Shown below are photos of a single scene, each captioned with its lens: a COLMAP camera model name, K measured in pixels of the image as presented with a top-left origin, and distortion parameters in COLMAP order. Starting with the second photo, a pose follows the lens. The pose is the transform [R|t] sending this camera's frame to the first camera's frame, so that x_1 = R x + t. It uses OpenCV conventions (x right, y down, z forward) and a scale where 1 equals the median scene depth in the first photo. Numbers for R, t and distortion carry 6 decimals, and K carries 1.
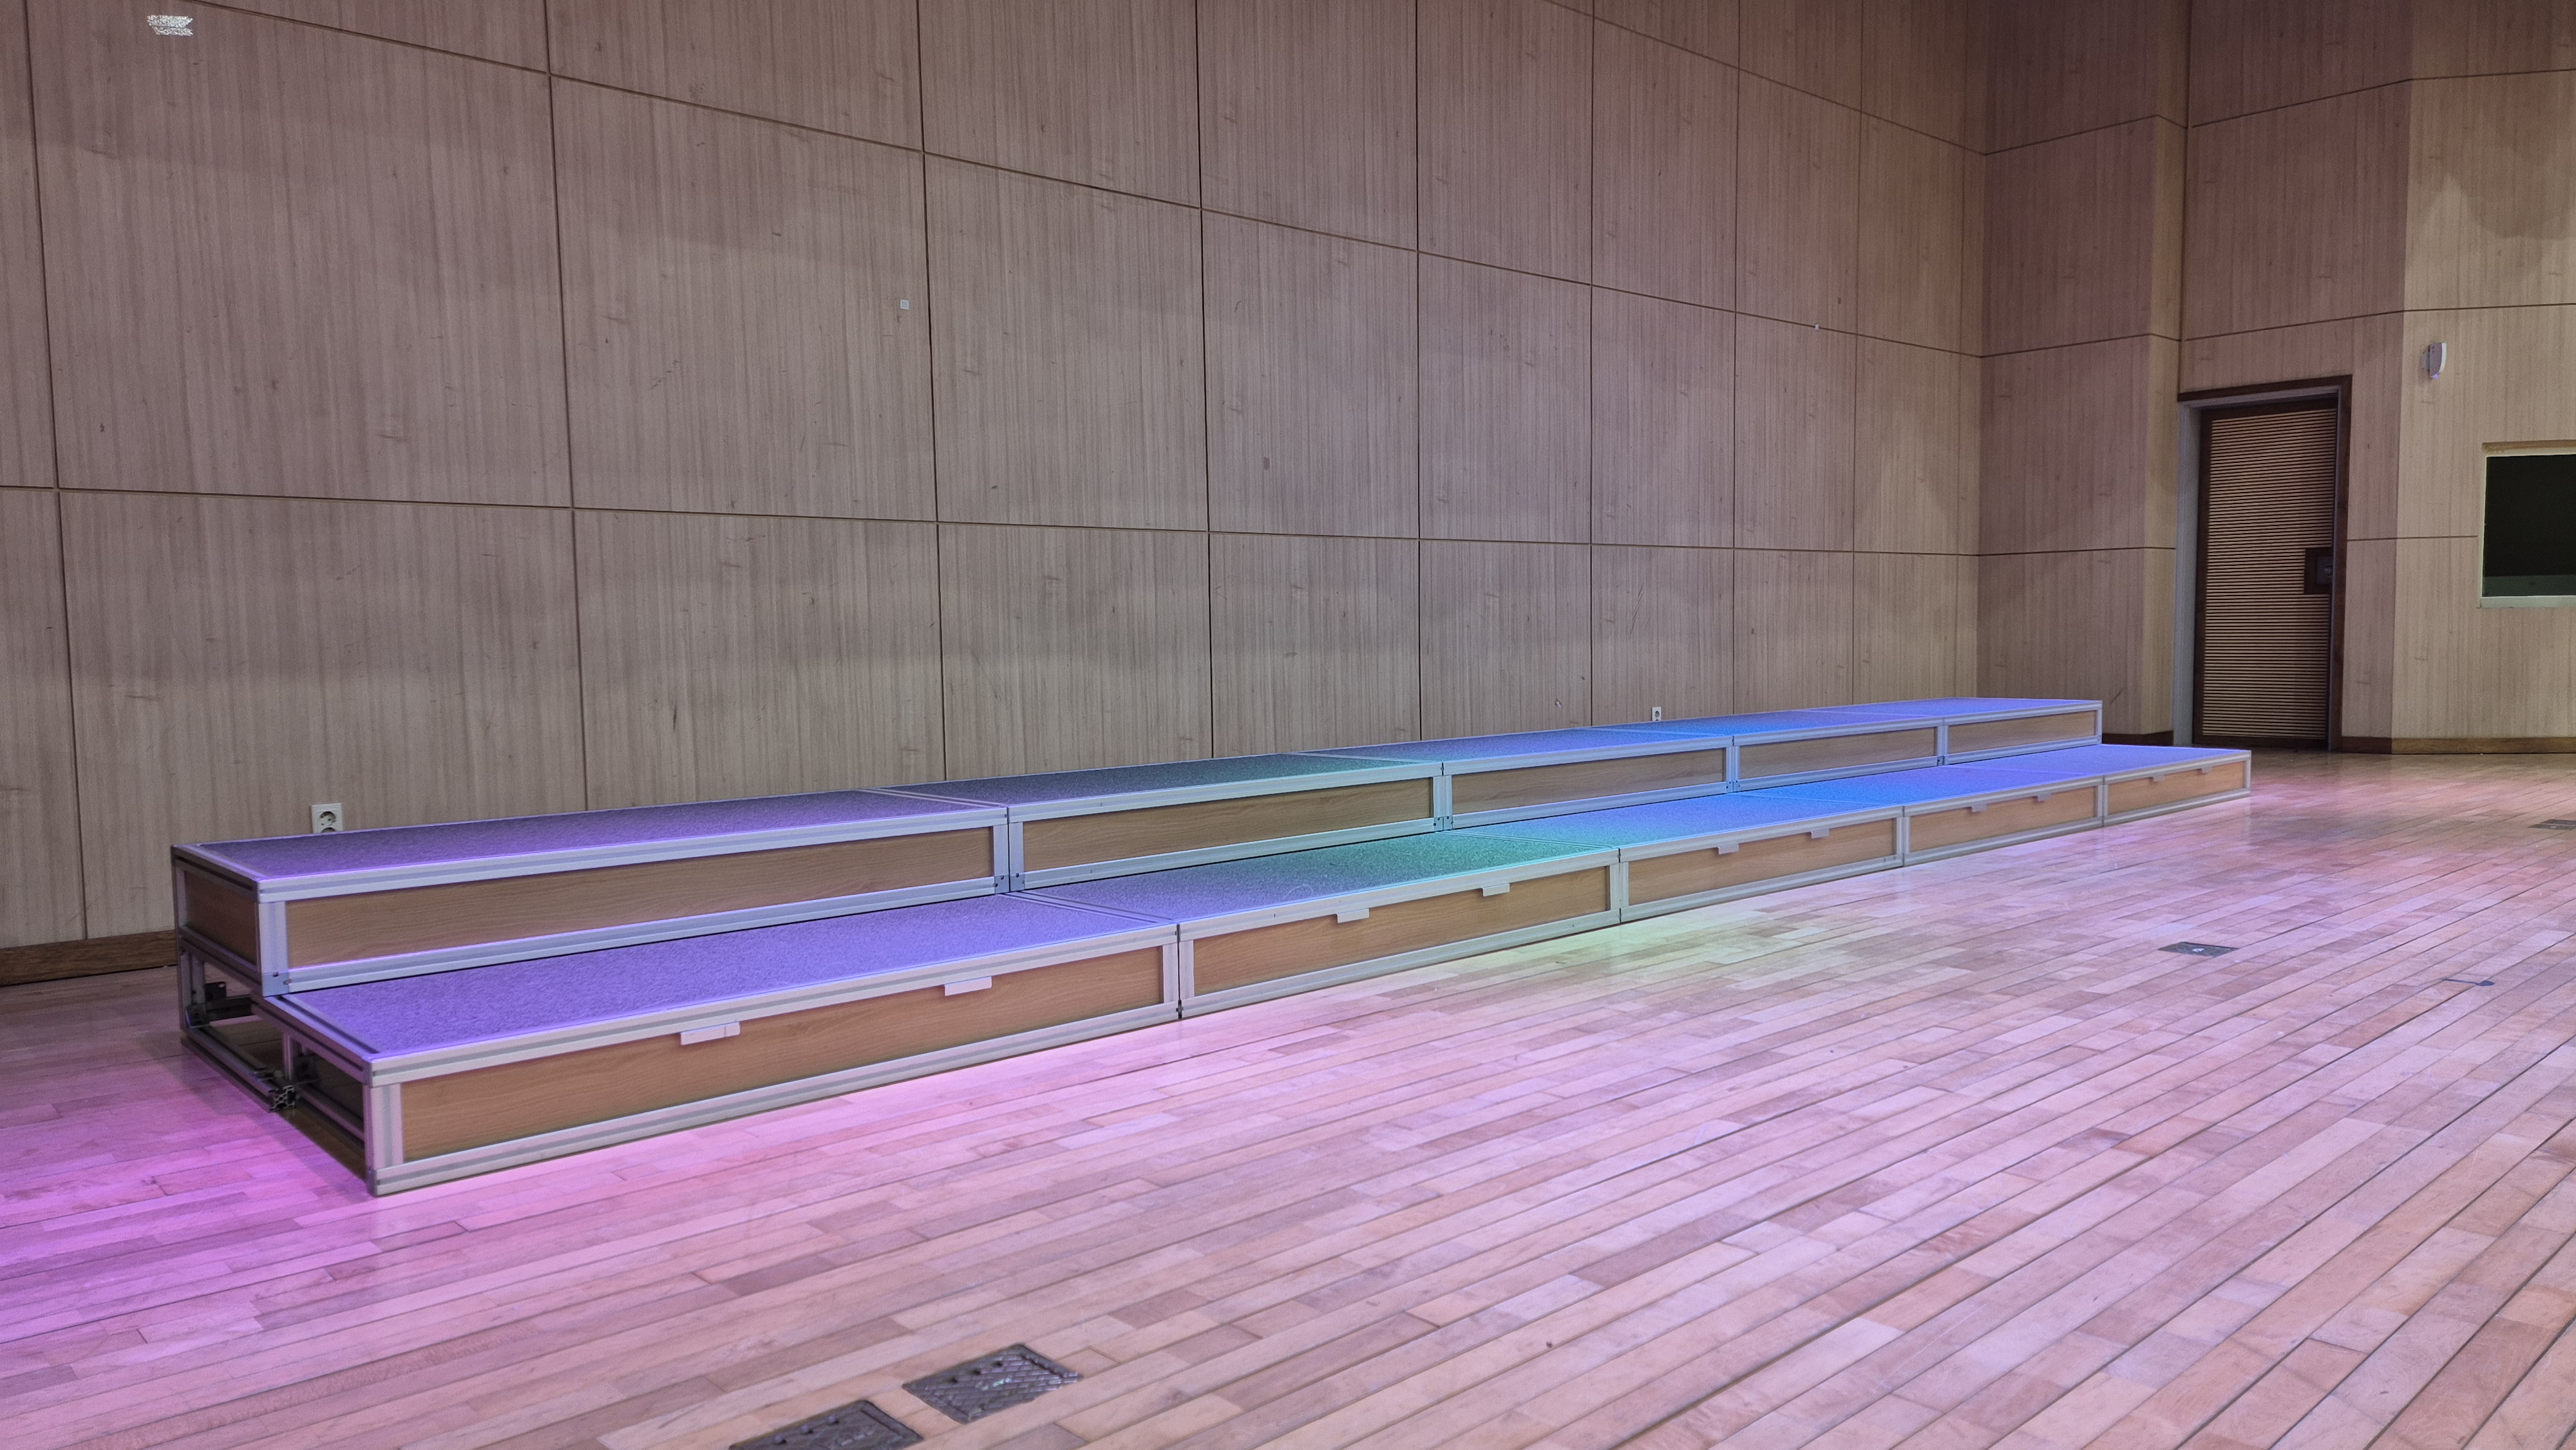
lens RADIAL K [[1720.7, 0, 1288.8], [0, 1720.7, 735.3], [0, 0, 1]] dist [0.067392, -0.038741]
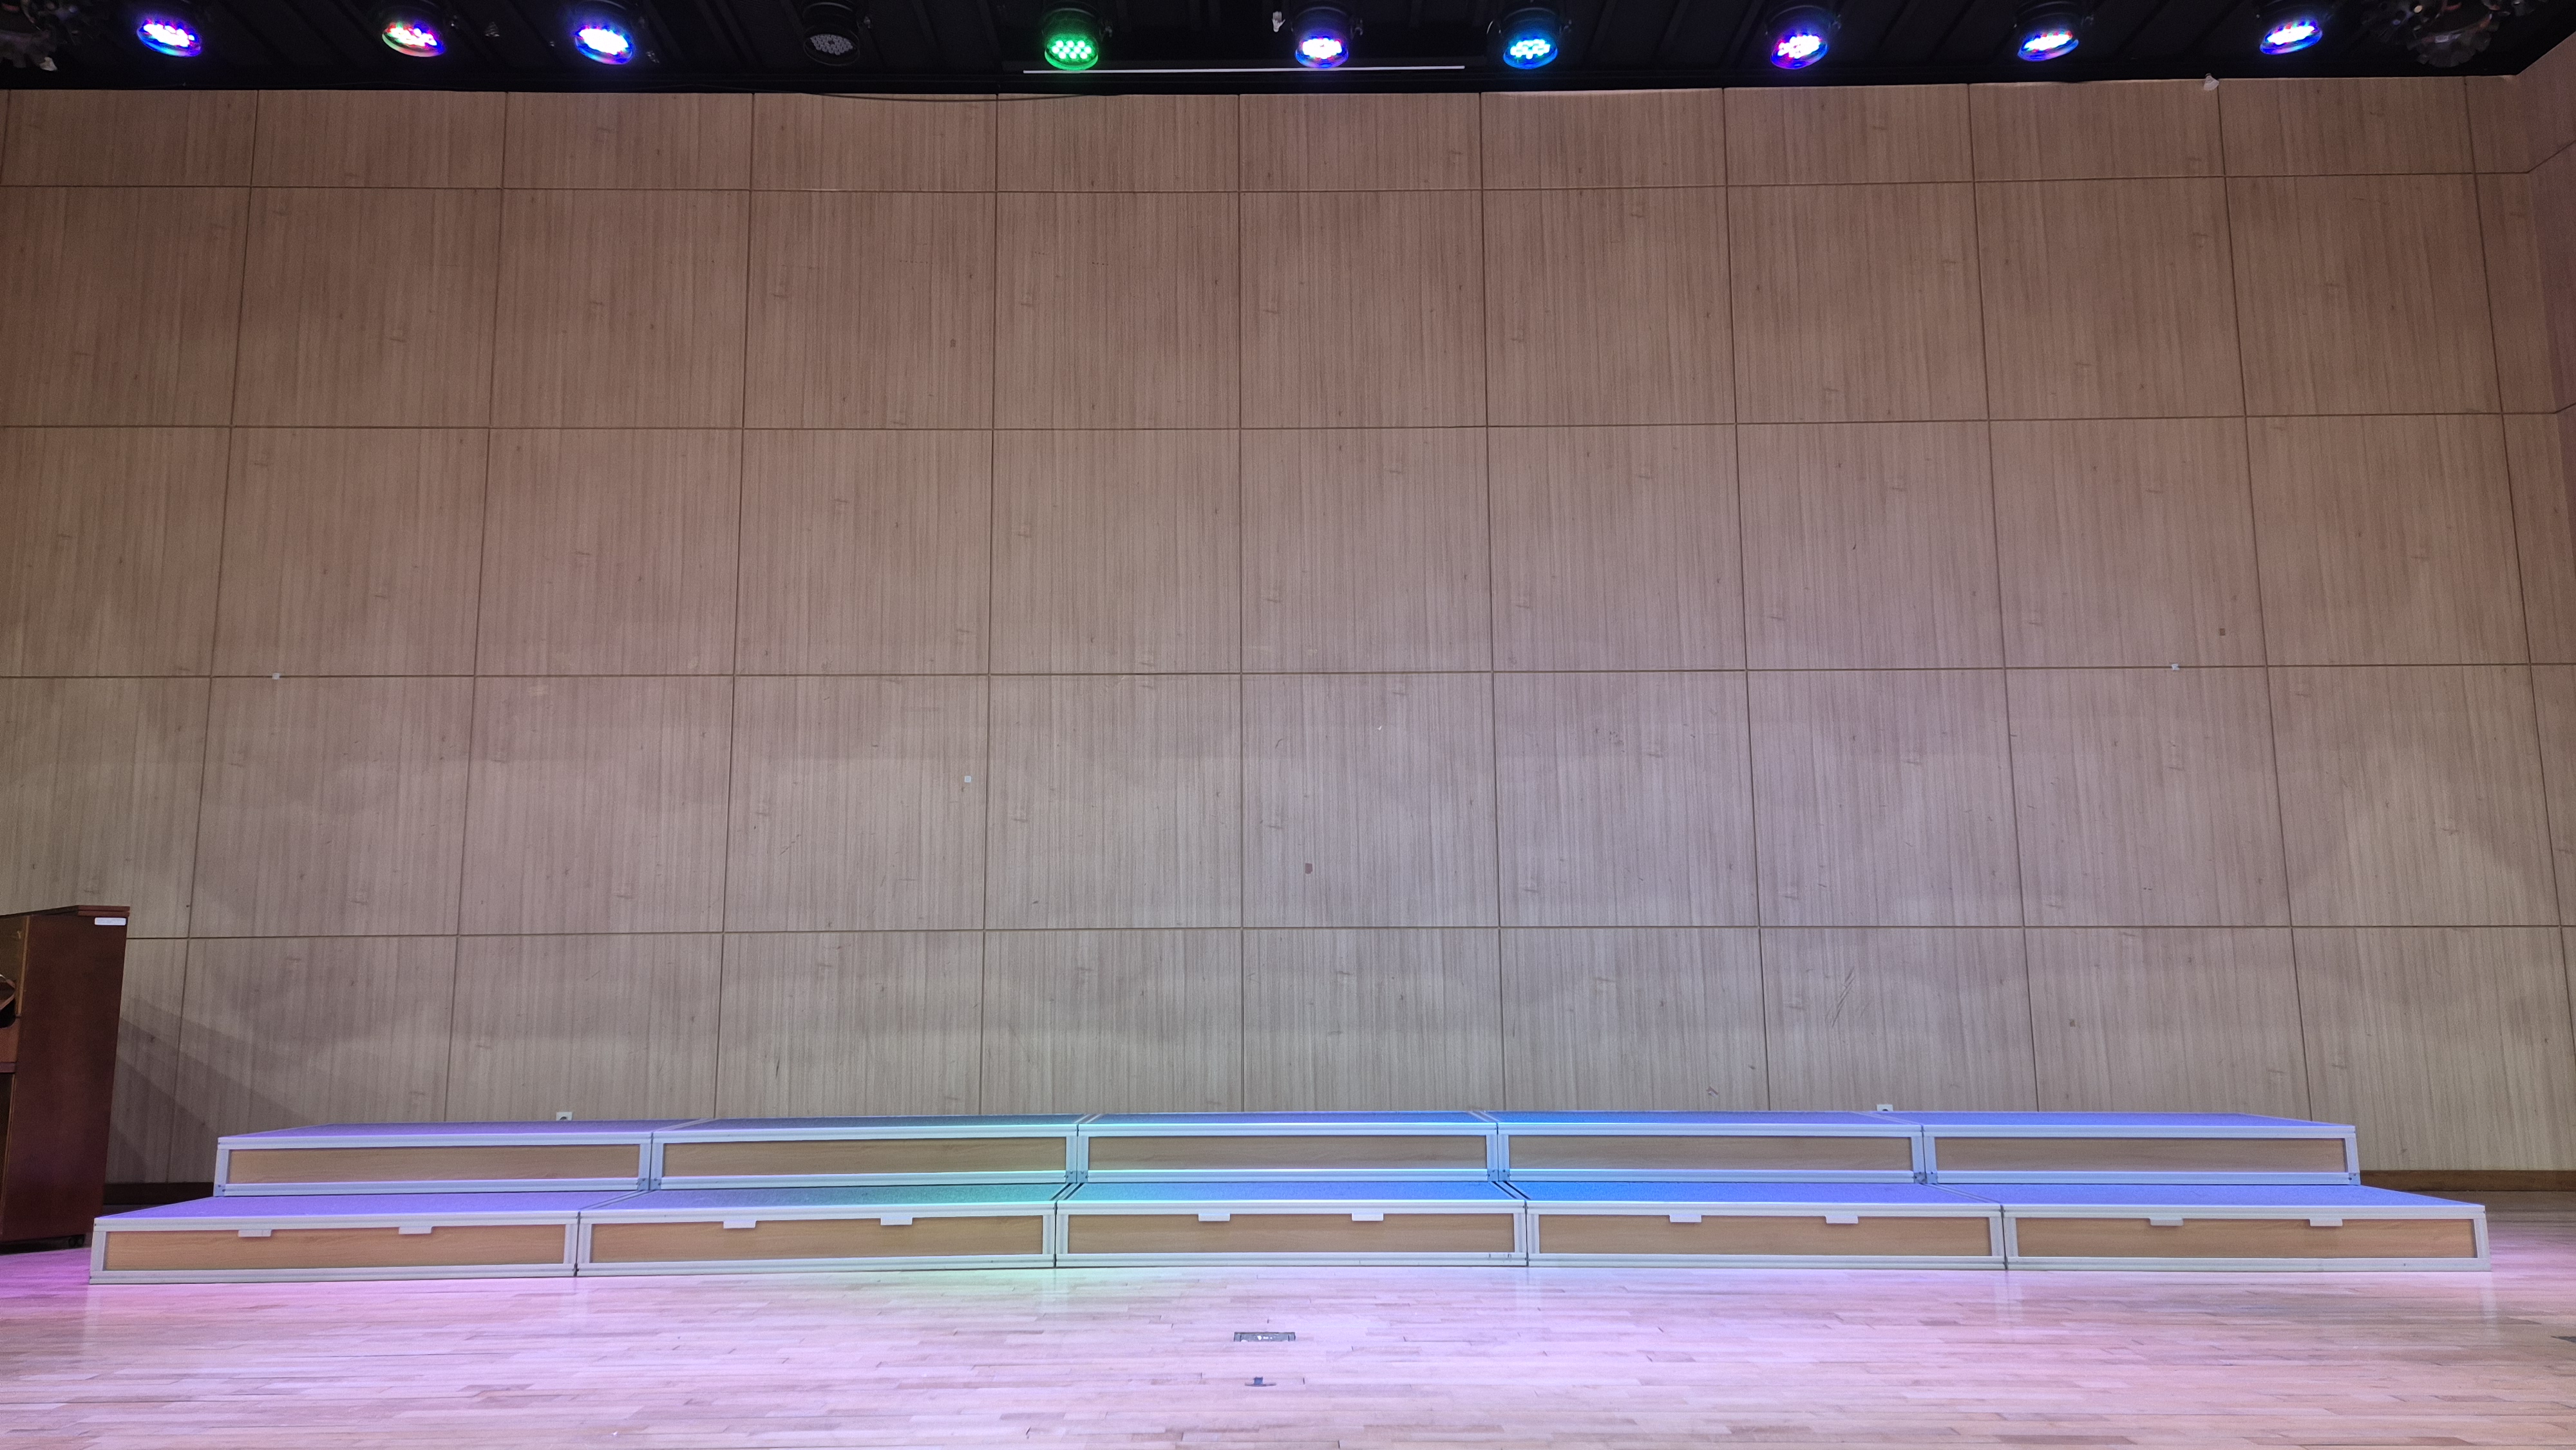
lens RADIAL K [[1720.7, 0, 1269.6], [0, 1720.7, 736.4], [0, 0, 1]] dist [0.067392, -0.038741]
pose [[0.738134, -0.093031, -0.668209, 0.857497], [-0.048588, 0.980545, -0.190188, -0.023219], [0.672902, 0.172851, 0.719253, 0.129660]]
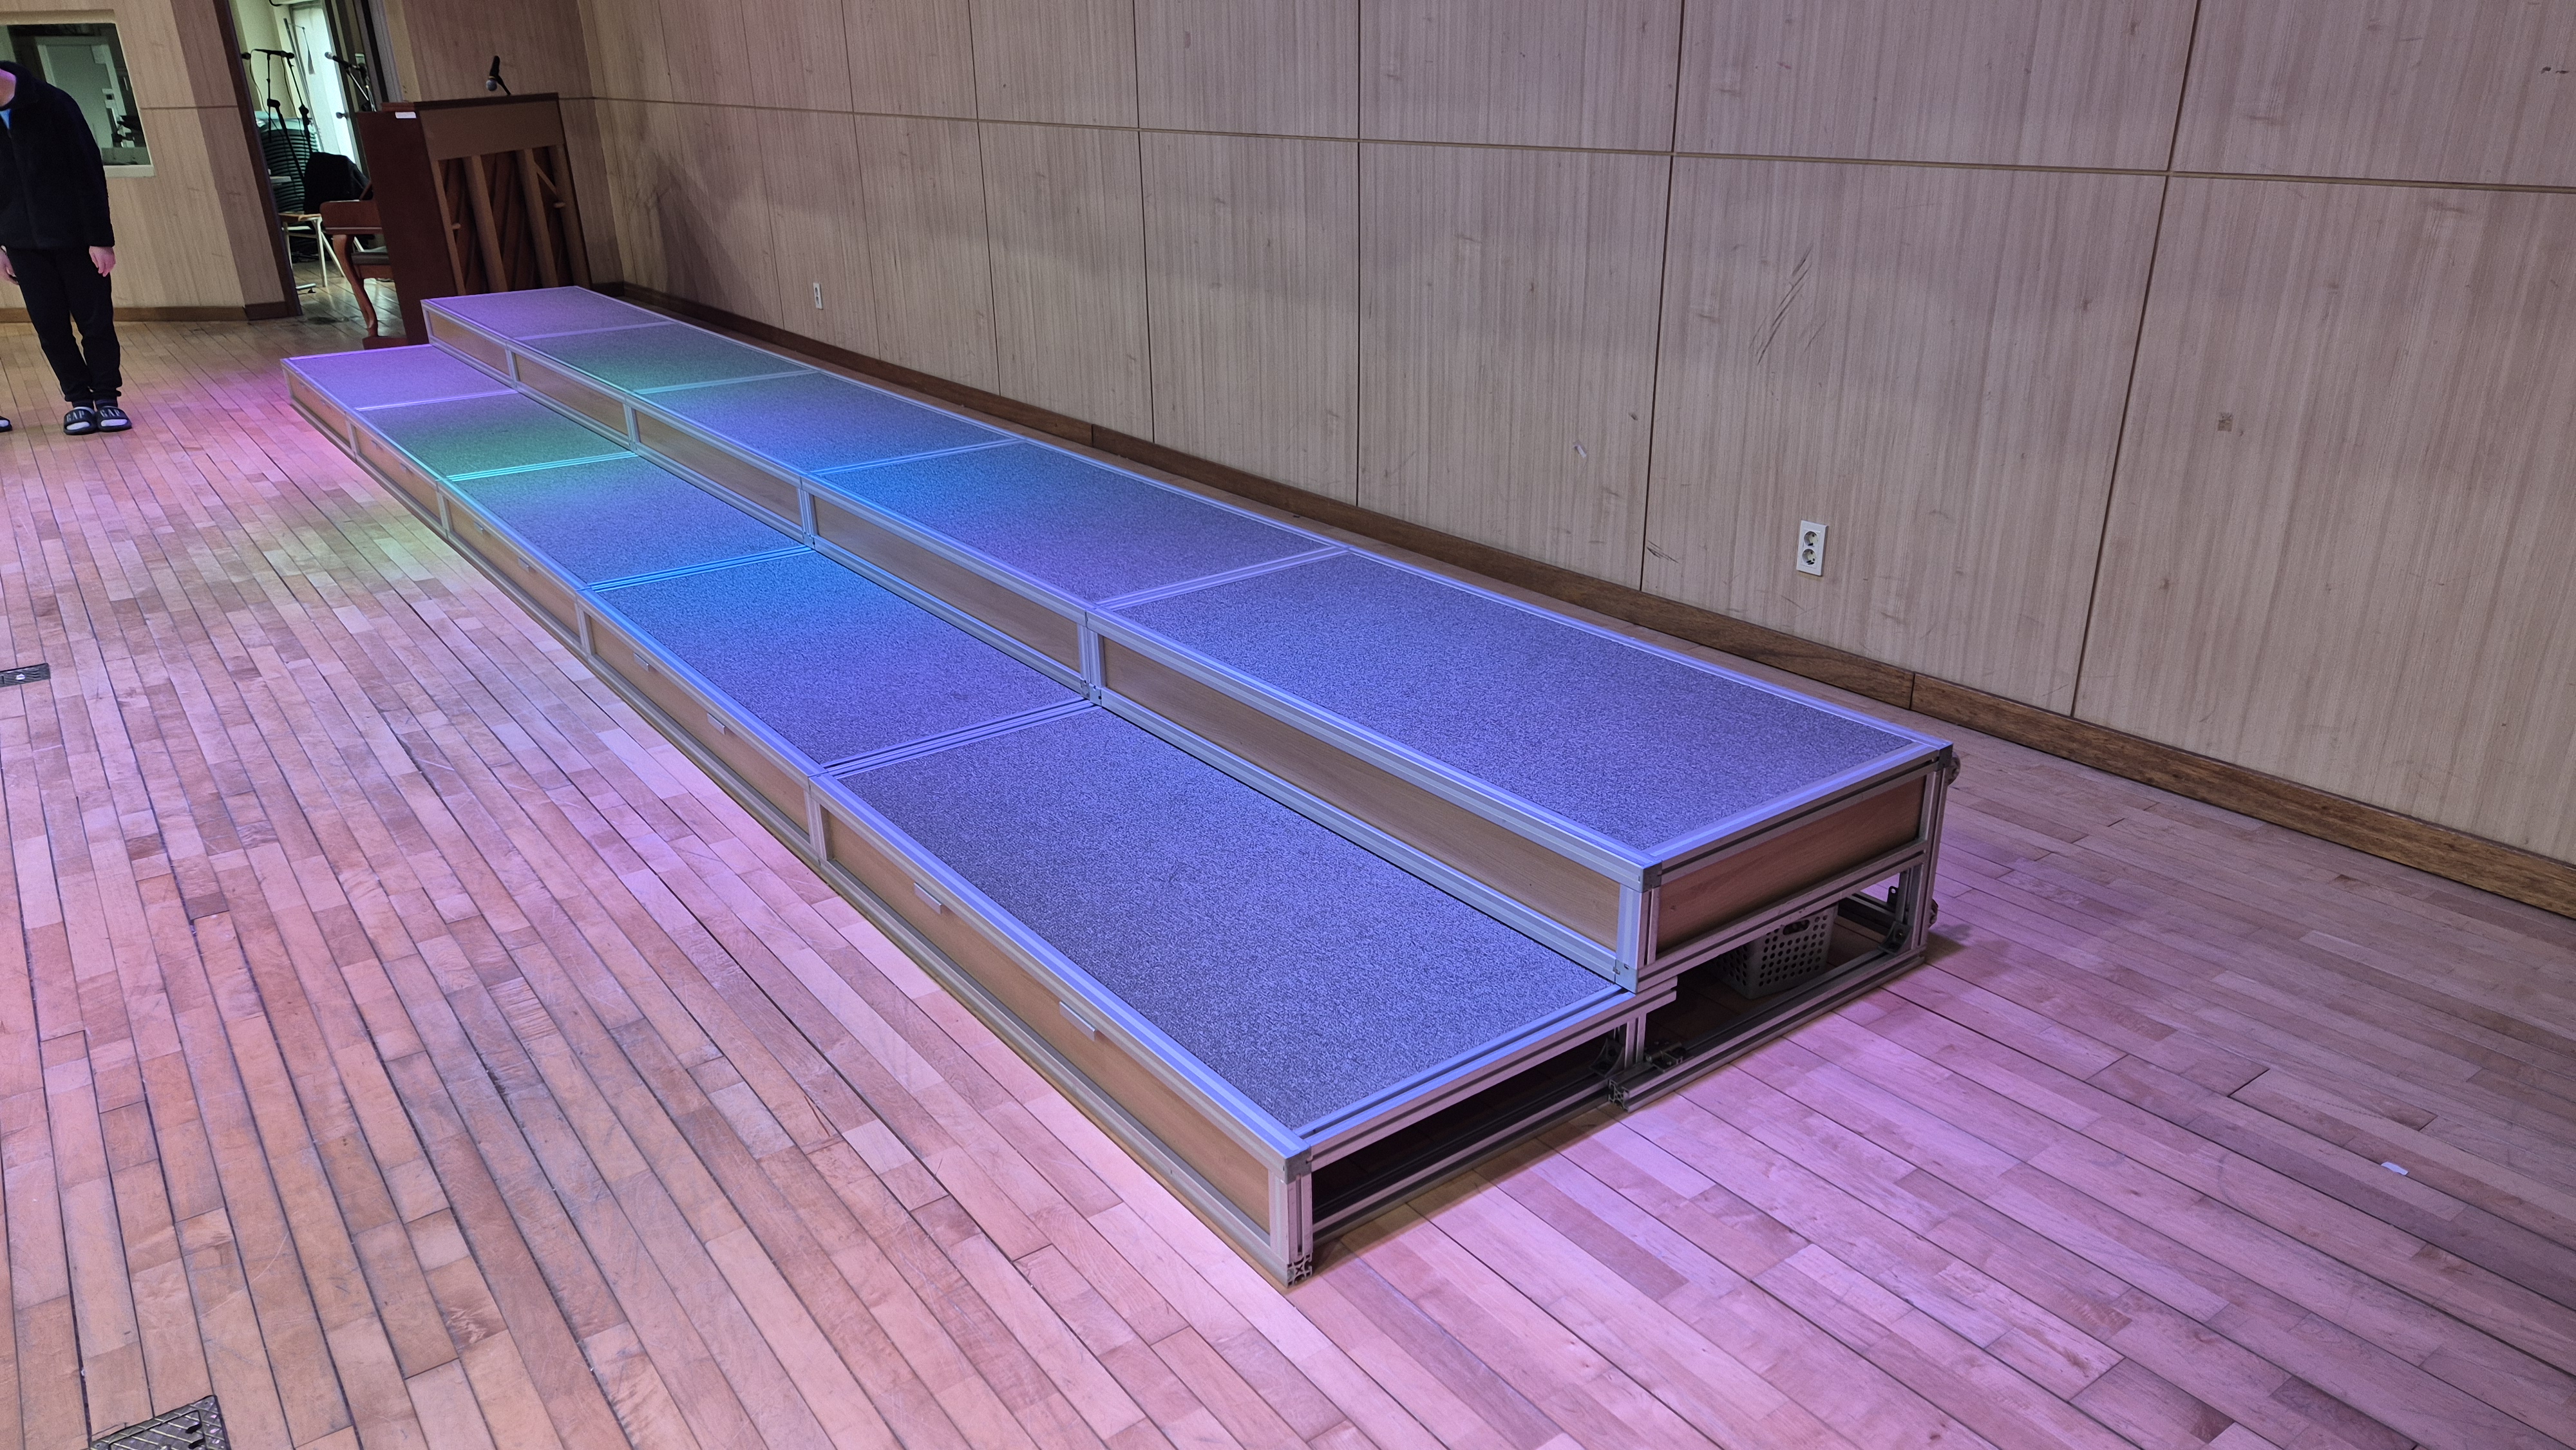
lens RADIAL K [[1720.7, 0, 1273.0], [0, 1720.7, 750.4], [0, 0, 1]] dist [0.067392, -0.038741]
pose [[-0.118945, 0.391985, -0.912250, 0.973522], [-0.041169, 0.916035, 0.398979, -0.201817], [0.992047, 0.085013, -0.092820, 1.283129]]
